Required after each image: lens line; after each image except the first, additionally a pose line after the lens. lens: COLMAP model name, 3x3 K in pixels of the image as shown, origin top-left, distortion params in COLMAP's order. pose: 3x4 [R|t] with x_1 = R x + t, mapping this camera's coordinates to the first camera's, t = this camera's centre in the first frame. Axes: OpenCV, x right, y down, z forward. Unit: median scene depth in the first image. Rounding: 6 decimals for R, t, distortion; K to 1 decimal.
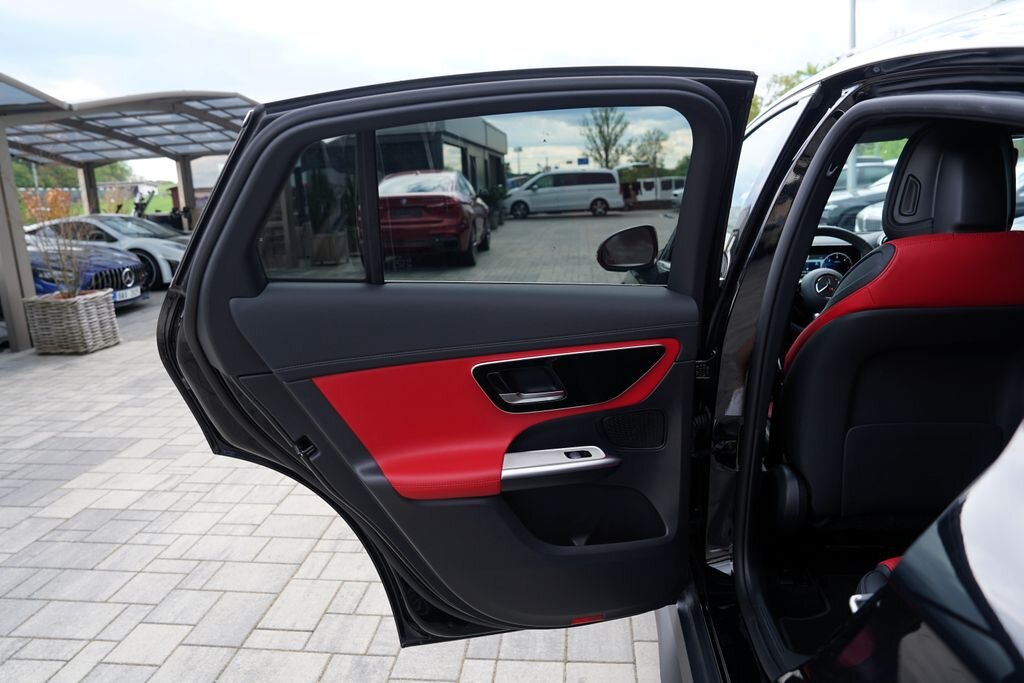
lens RADIAL K [[702.0, 0, 507.2], [0, 702.0, 338.0], [0, 0, 1]] dist [-0.110774, 0.079580]
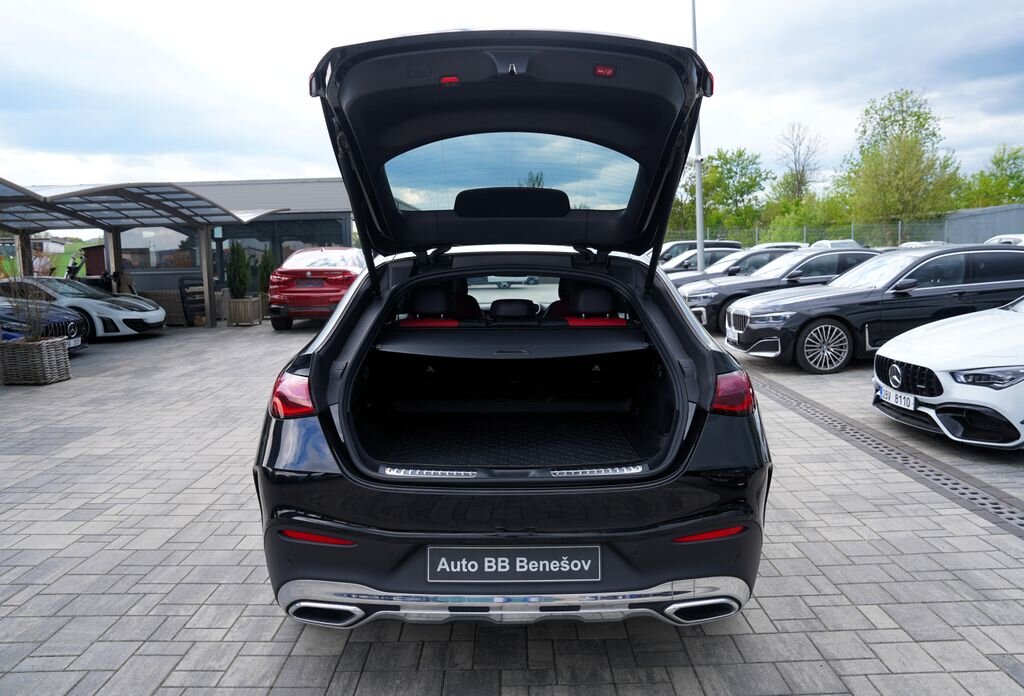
lens RADIAL K [[714.6, 0, 523.8], [0, 714.6, 346.3], [0, 0, 1]] dist [-0.112283, 0.084042]
pose [[0.992354, 0.015012, 0.122505, 0.058846], [-0.004076, 0.996020, -0.089032, 0.029064], [-0.123354, 0.087852, 0.988466, -0.194292]]
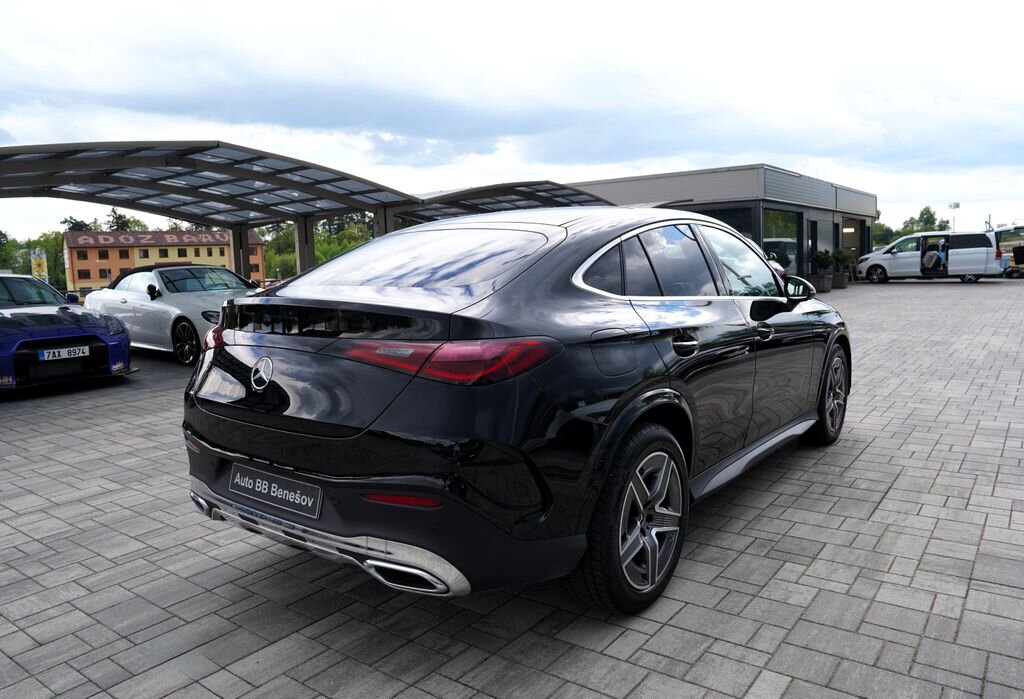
lens RADIAL K [[730.1, 0, 524.4], [0, 730.1, 346.7], [0, 0, 1]] dist [-0.108385, 0.087392]
pose [[0.861878, 0.073837, -0.501711, 0.217316], [-0.110839, 0.992851, -0.044289, 0.027733], [0.494854, 0.093781, 0.863901, -0.167677]]
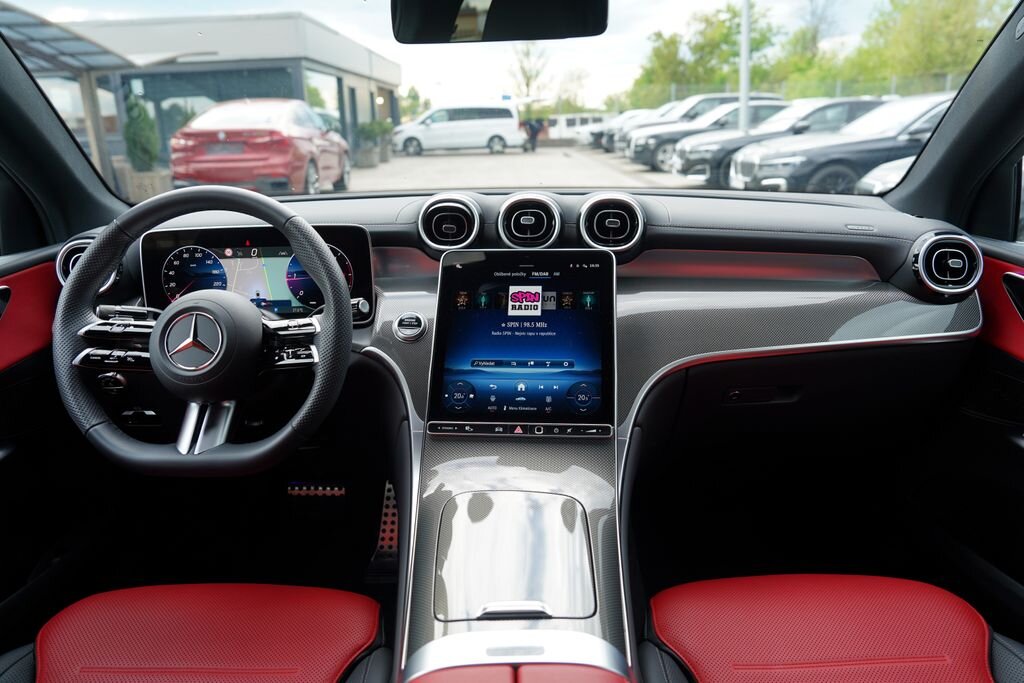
lens RADIAL K [[703.8, 0, 508.6], [0, 703.8, 336.3], [0, 0, 1]] dist [-0.106573, 0.077168]
pose [[0.993884, -0.011099, 0.109872, 0.087616], [0.001916, 0.996520, 0.083327, -0.015895], [-0.110415, -0.082607, 0.990447, 0.084130]]
